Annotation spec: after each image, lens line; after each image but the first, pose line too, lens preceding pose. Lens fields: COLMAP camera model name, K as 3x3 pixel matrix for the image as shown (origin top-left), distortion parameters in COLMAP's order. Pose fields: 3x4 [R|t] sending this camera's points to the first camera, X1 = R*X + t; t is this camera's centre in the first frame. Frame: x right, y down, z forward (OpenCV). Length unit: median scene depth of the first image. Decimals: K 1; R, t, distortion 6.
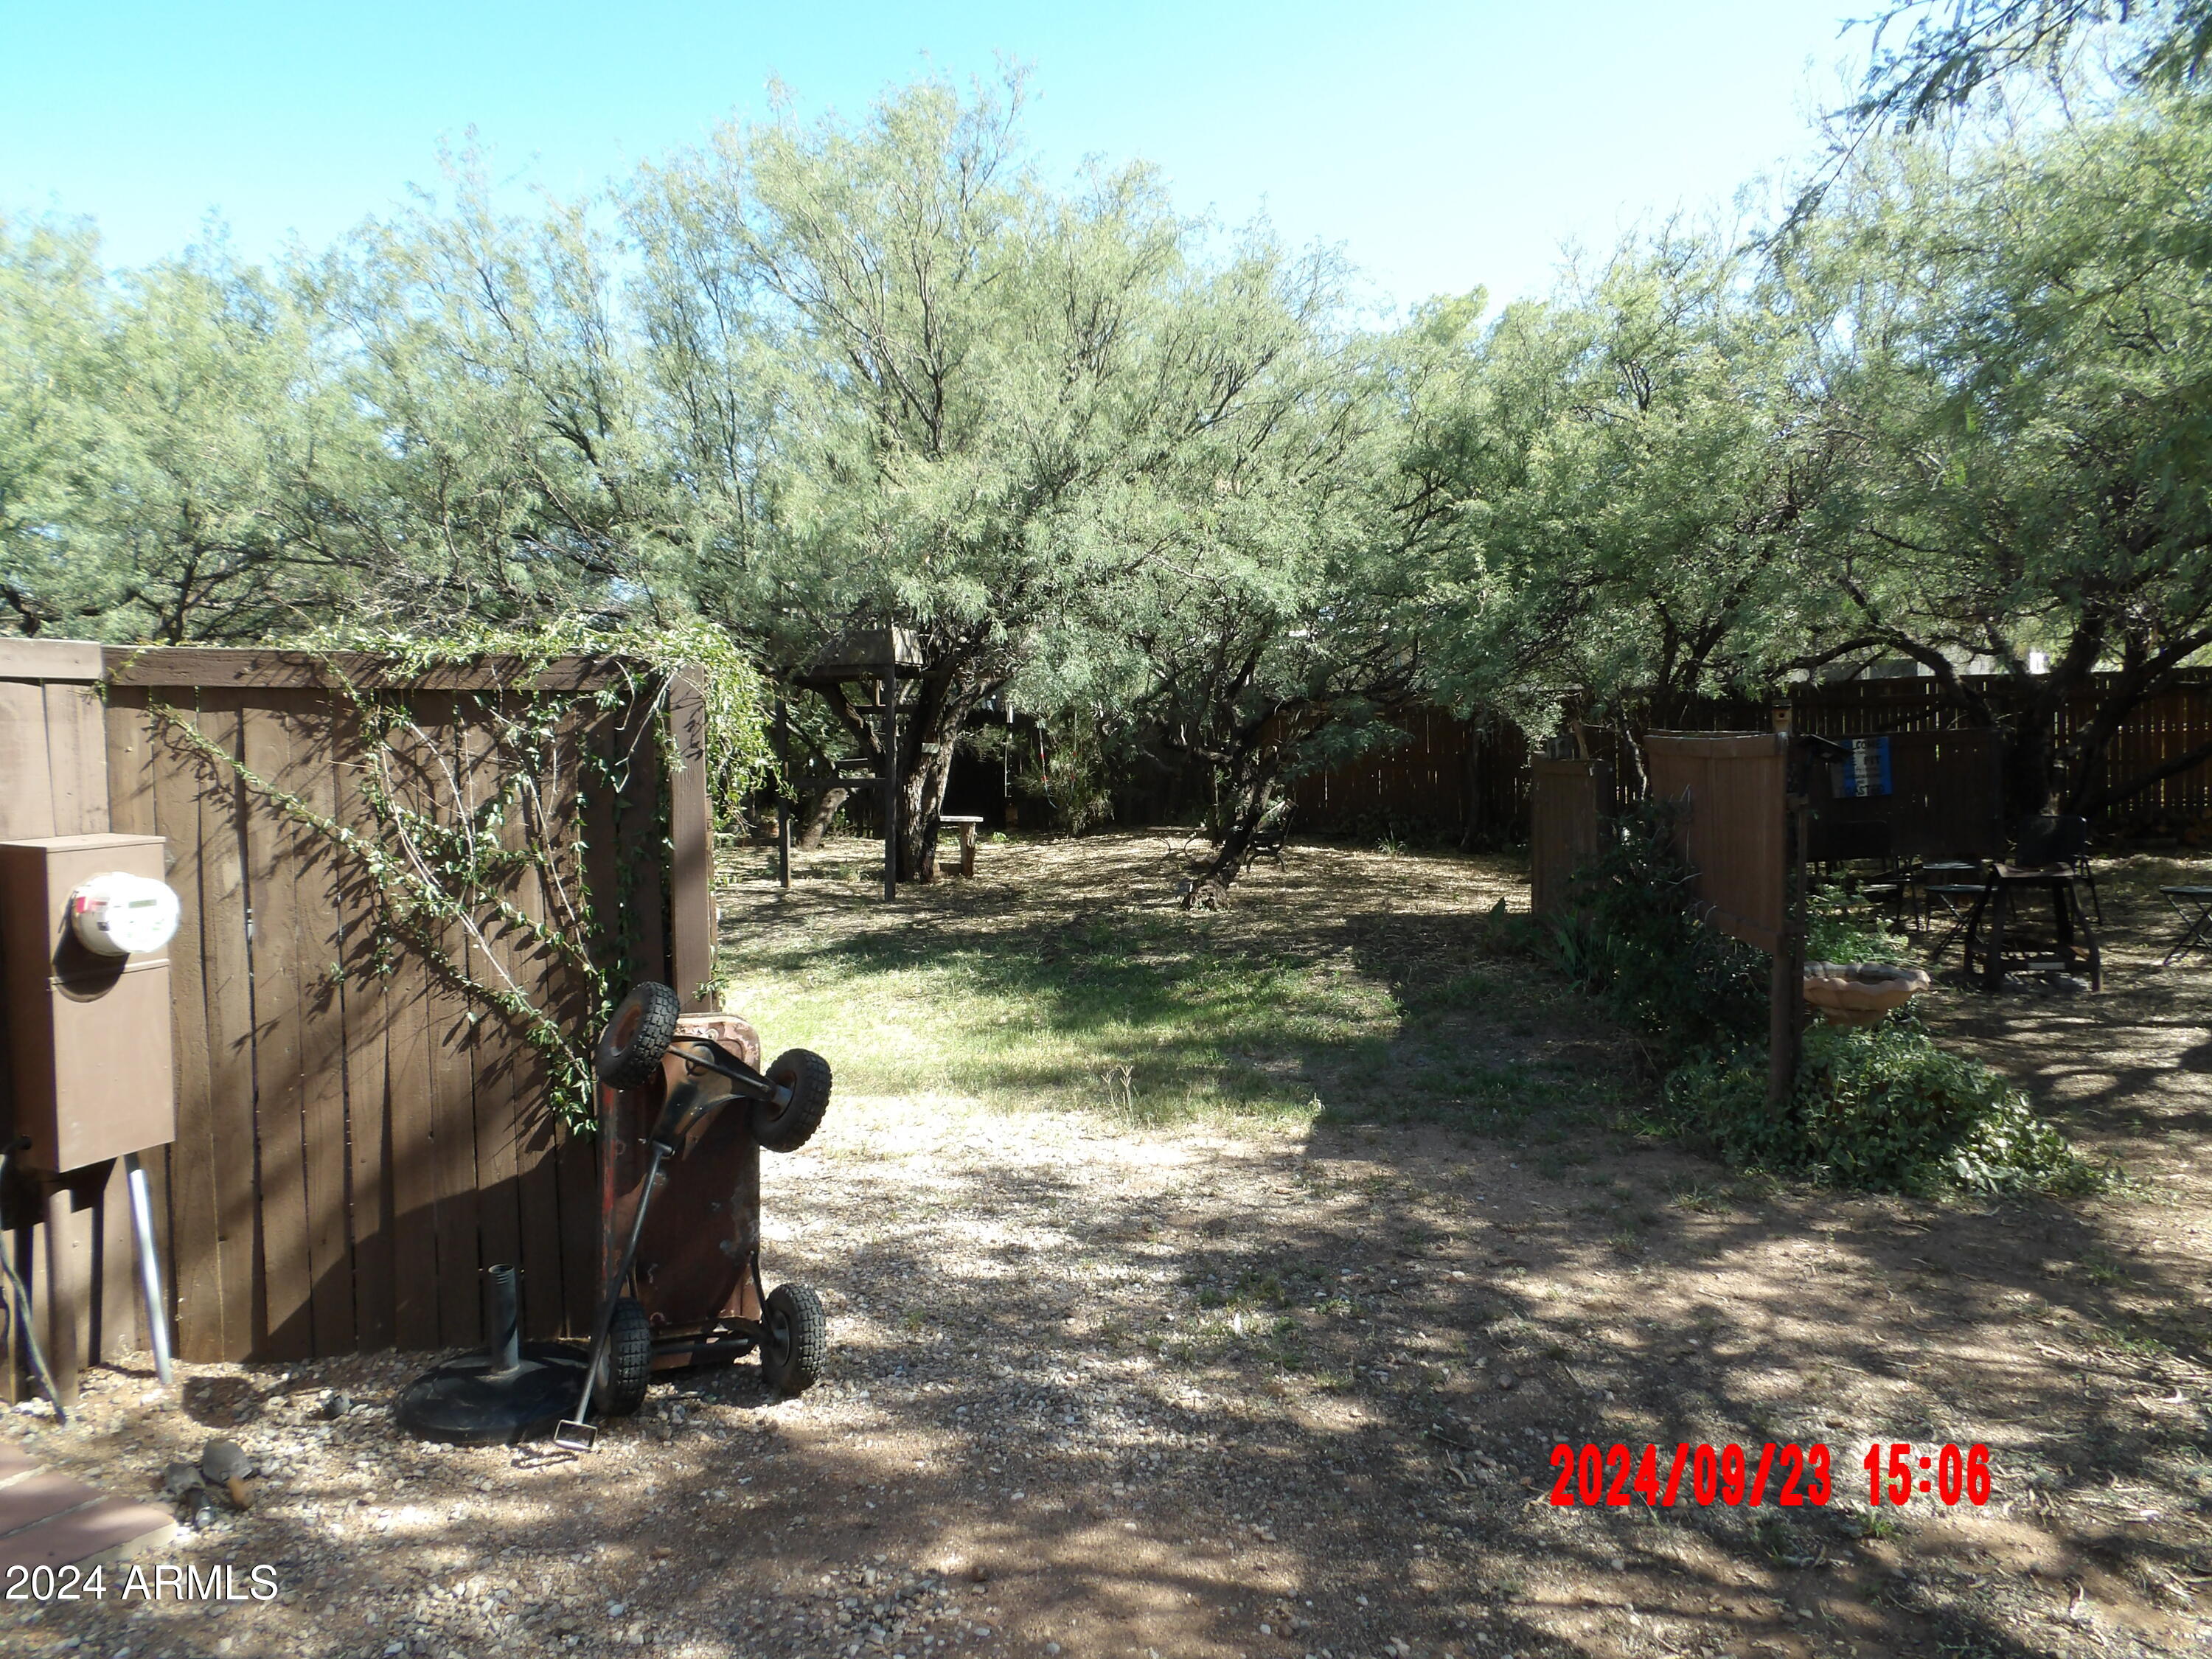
lens RADIAL K [[1537.7, 0, 1113.0], [0, 1537.7, 830.3], [0, 0, 1]] dist [-0.026367, 0.031882]
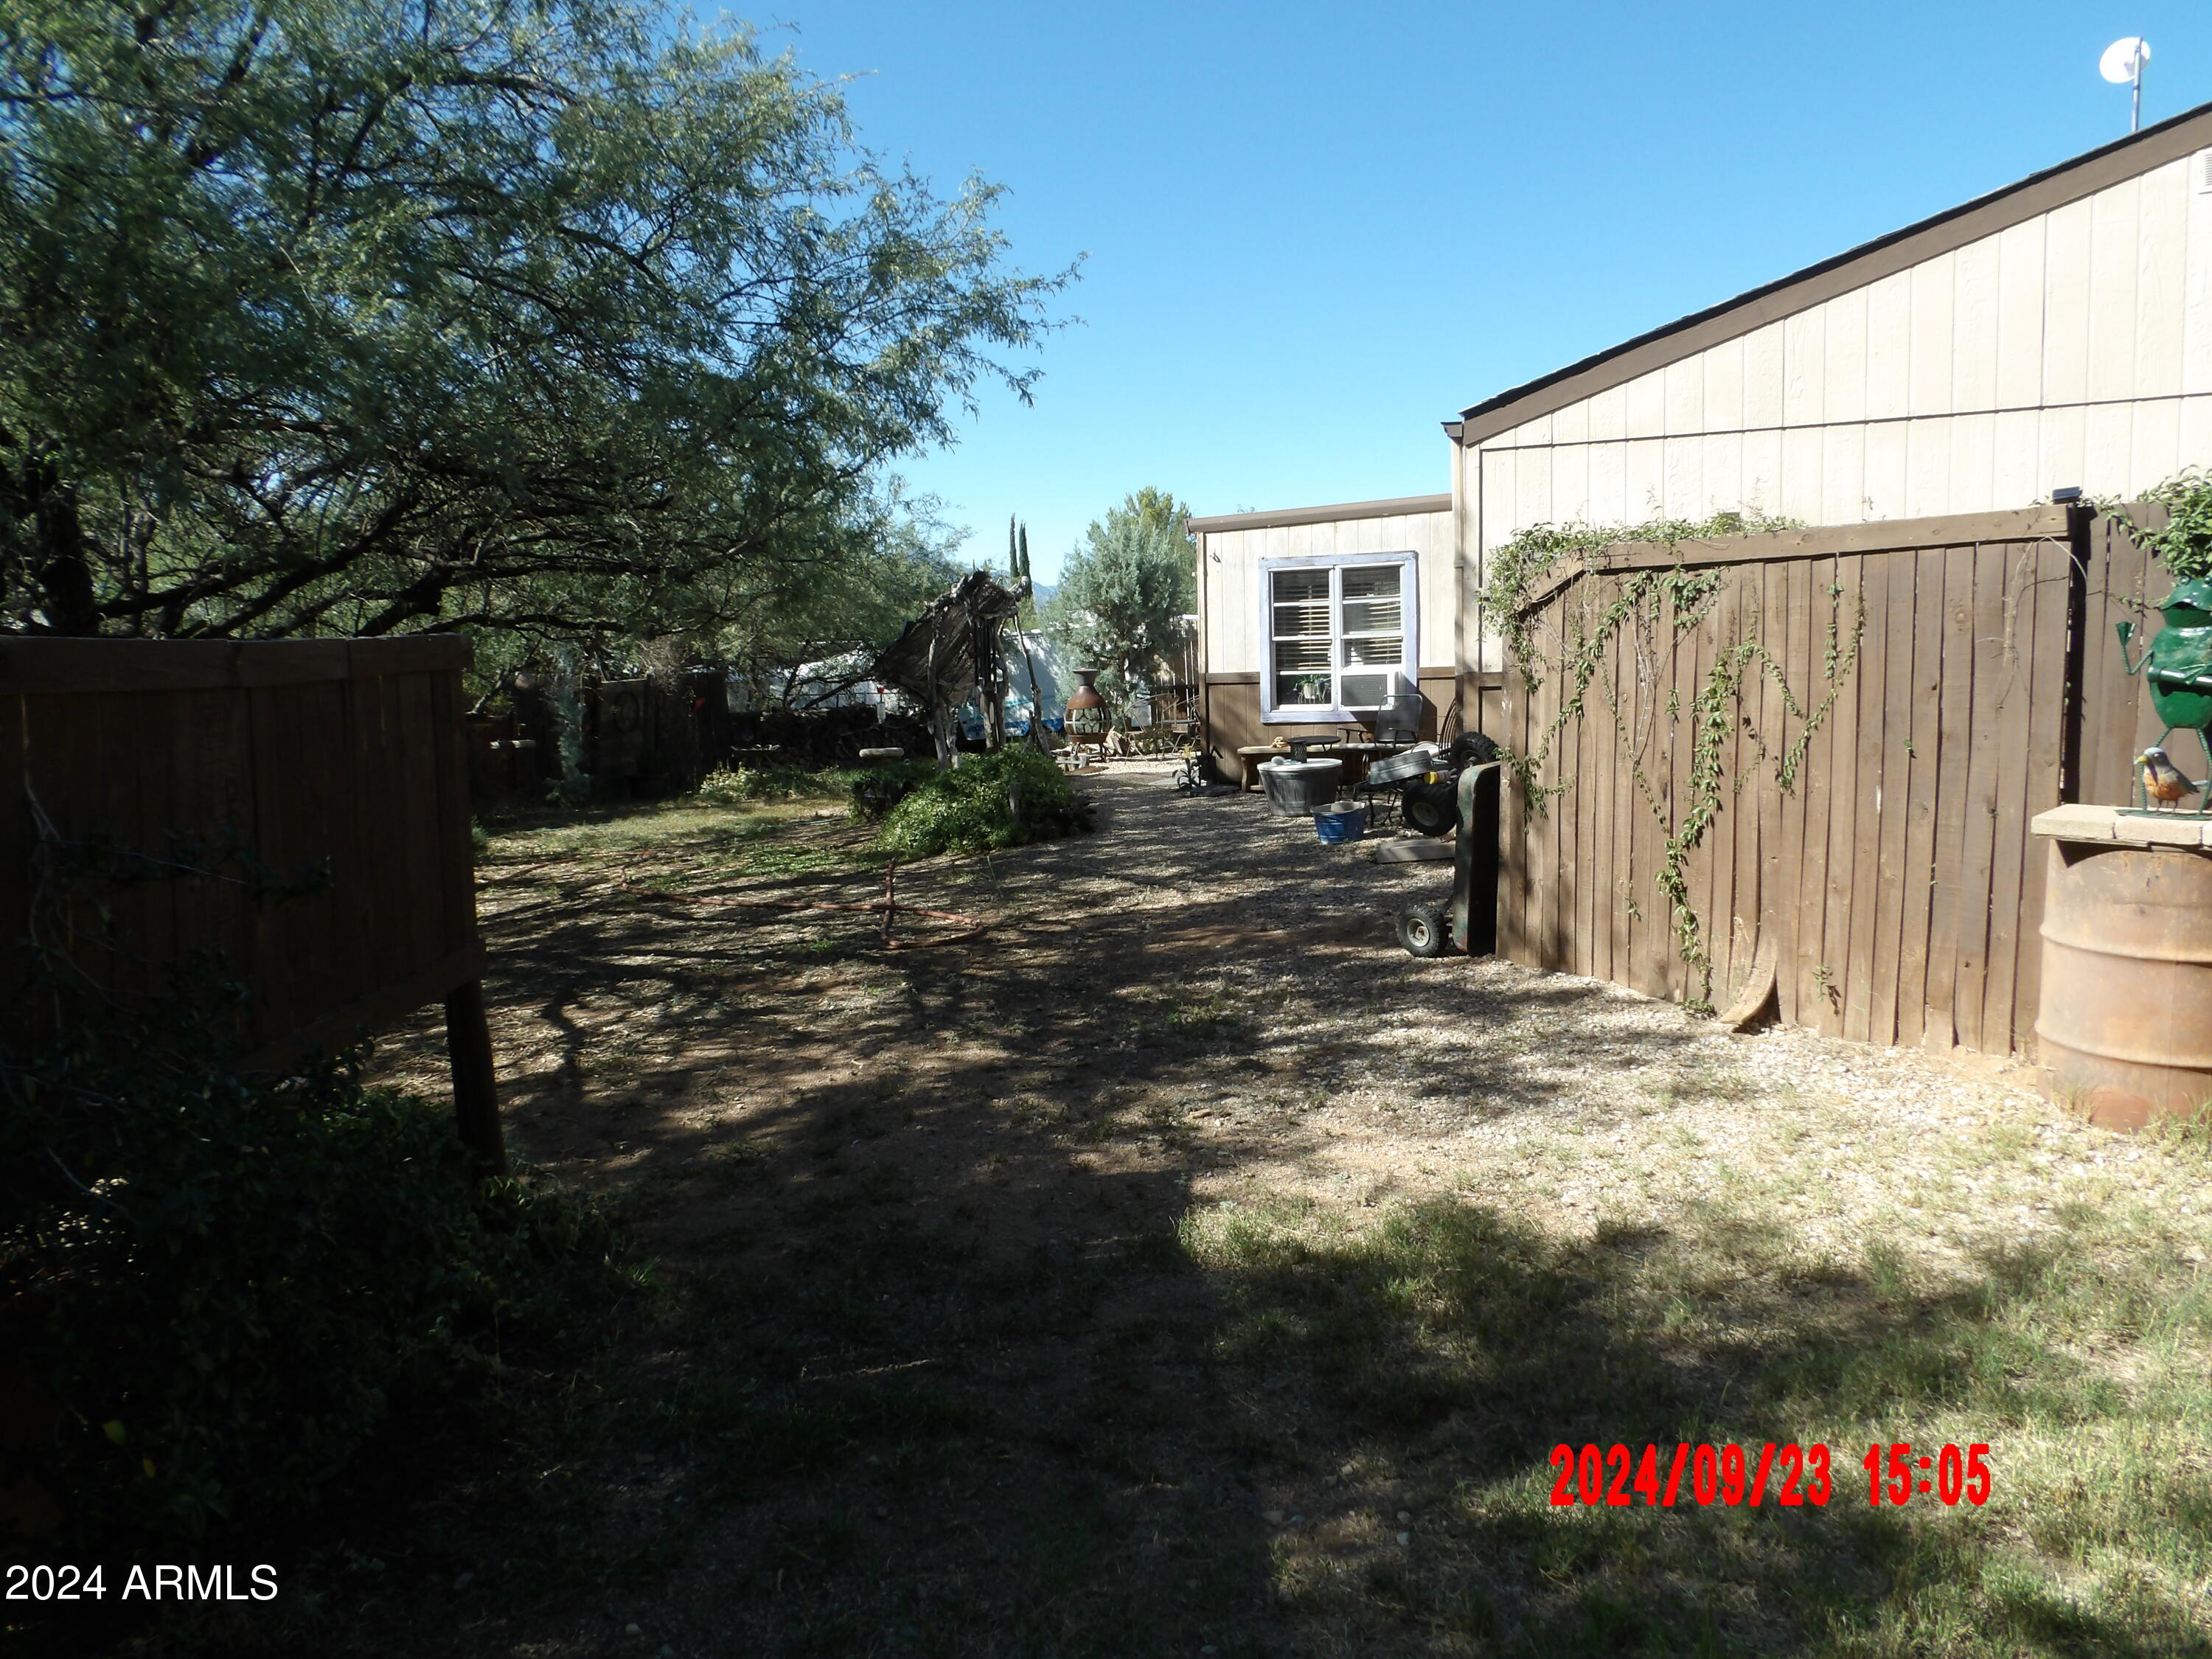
lens RADIAL K [[1546.7, 0, 1096.9], [0, 1546.7, 824.8], [0, 0, 1]] dist [-0.031222, 0.033454]
pose [[-0.988485, 0.070278, -0.134012, 0.265568], [0.046503, 0.983836, 0.172929, -0.088552], [0.143999, 0.164706, -0.975775, 1.748730]]
